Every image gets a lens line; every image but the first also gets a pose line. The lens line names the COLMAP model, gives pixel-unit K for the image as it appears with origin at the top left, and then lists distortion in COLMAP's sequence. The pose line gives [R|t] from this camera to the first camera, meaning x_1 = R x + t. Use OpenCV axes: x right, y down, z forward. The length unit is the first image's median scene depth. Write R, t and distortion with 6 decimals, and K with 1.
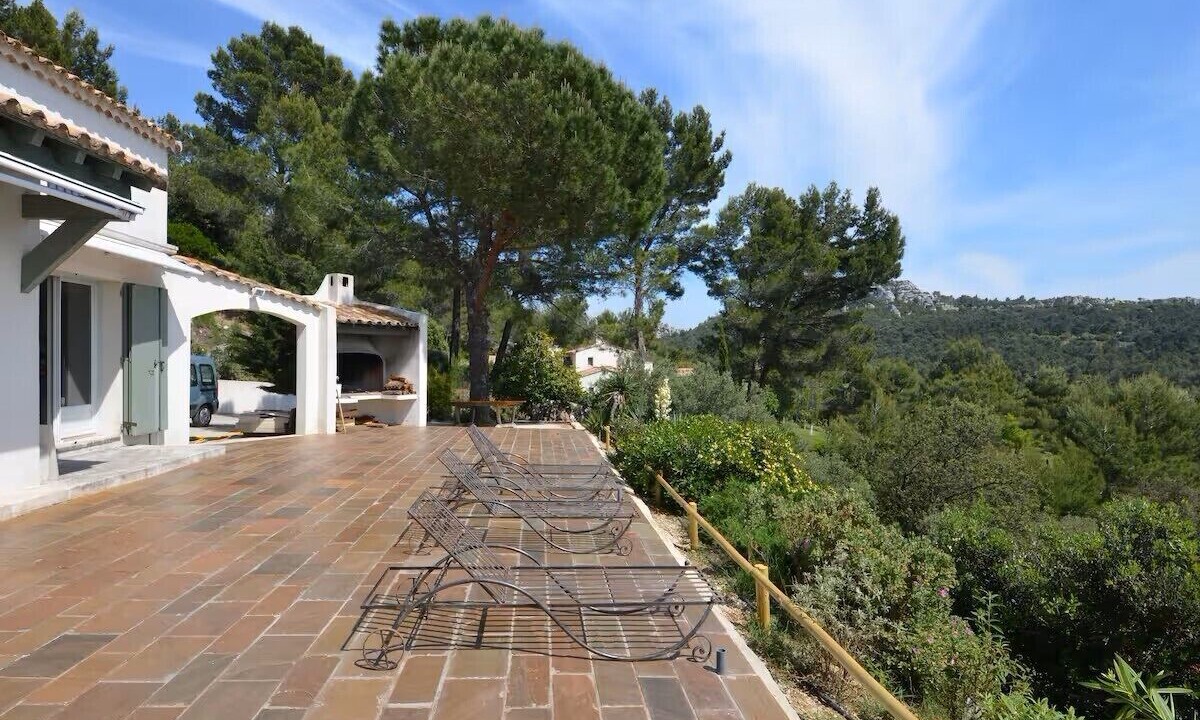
lens RADIAL K [[649.5, 0, 600.0], [0, 649.5, 360.0], [0, 0, 1]] dist [0.030031, -0.031702]
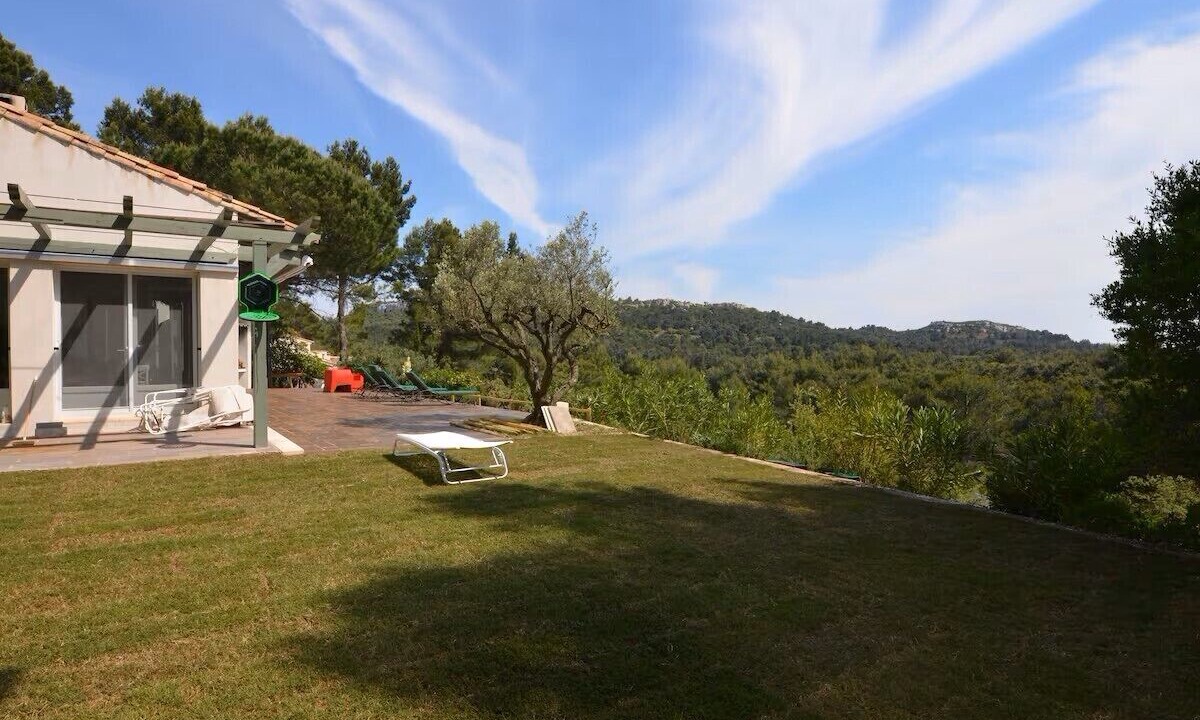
lens RADIAL K [[649.5, 0, 600.0], [0, 649.5, 360.0], [0, 0, 1]] dist [0.030031, -0.031702]
pose [[0.867205, -0.008800, 0.497874, -0.136628], [0.000613, 0.999862, 0.016605, 0.001714], [-0.497952, -0.014095, 0.867090, -0.353969]]
